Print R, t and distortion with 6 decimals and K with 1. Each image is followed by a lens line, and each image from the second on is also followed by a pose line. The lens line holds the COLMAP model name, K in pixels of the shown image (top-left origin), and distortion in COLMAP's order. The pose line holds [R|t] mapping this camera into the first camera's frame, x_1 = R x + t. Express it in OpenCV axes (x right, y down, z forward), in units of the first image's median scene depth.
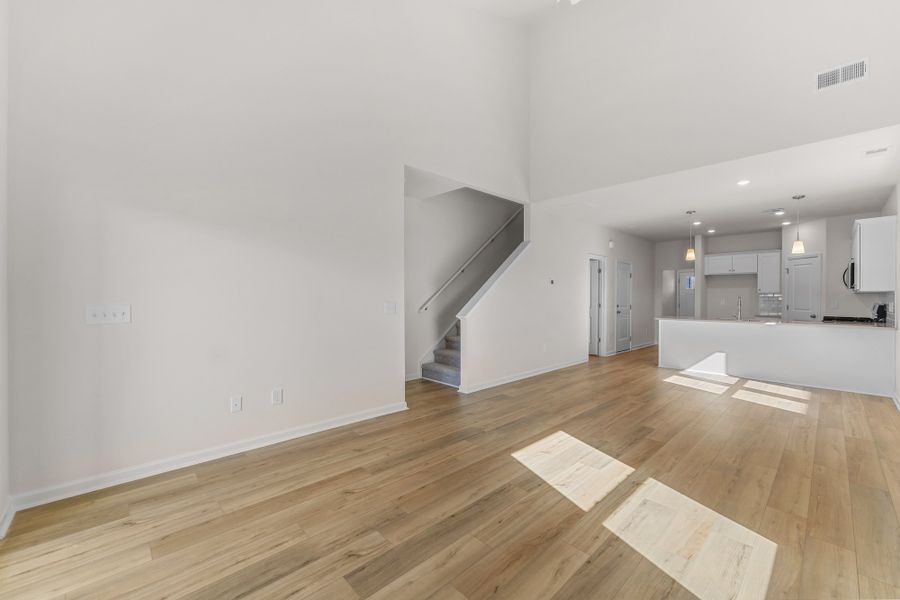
lens RADIAL K [[368.0, 0, 446.2], [0, 368.0, 298.1], [0, 0, 1]] dist [-0.004882, -0.000595]
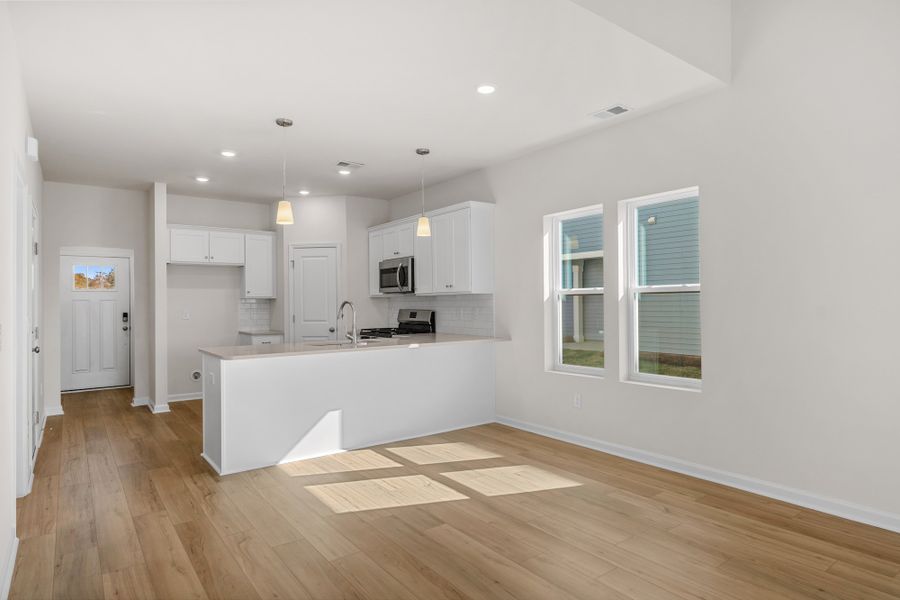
lens RADIAL K [[509.2, 0, 449.2], [0, 509.2, 296.9], [0, 0, 1]] dist [-0.001296, -0.001012]
pose [[0.110507, 0.003243, 0.993870, 0.082830], [0.015211, 0.999872, -0.004954, -0.011446], [-0.993759, 0.015665, 0.110444, 1.386401]]
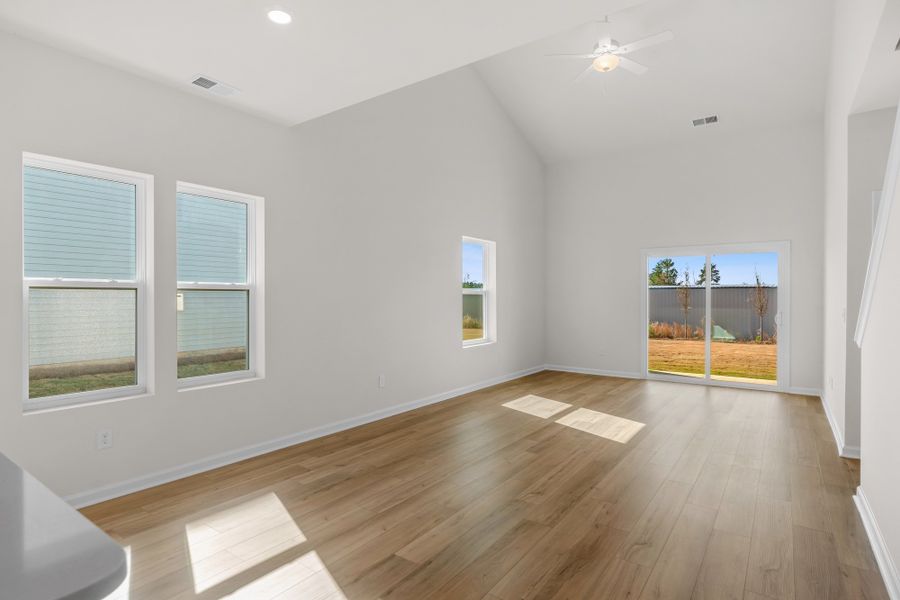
lens RADIAL K [[465.9, 0, 447.1], [0, 465.9, 302.2], [0, 0, 1]] dist [-0.002630, 0.000763]
pose [[-0.982612, -0.002028, -0.185661, 1.027420], [-0.004238, 0.999925, 0.011507, -0.004785], [0.185624, 0.012093, -0.982546, 2.197562]]
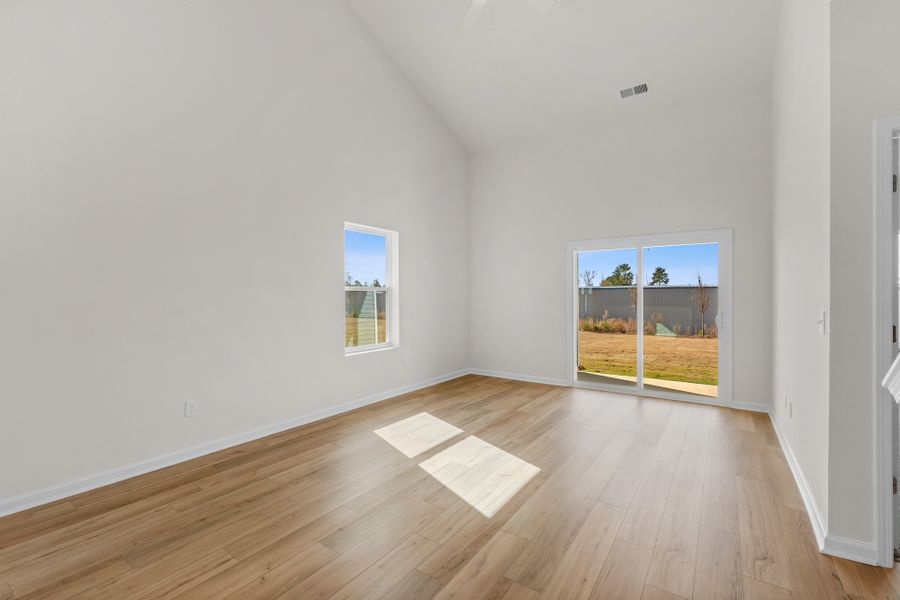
lens RADIAL K [[398.4, 0, 448.6], [0, 398.4, 296.0], [0, 0, 1]] dist [0.007253, -0.001248]
pose [[-0.977618, -0.004720, -0.210334, 0.551956], [-0.004852, 0.999988, 0.000114, -0.001936], [0.210331, 0.001132, -0.977630, 1.738844]]
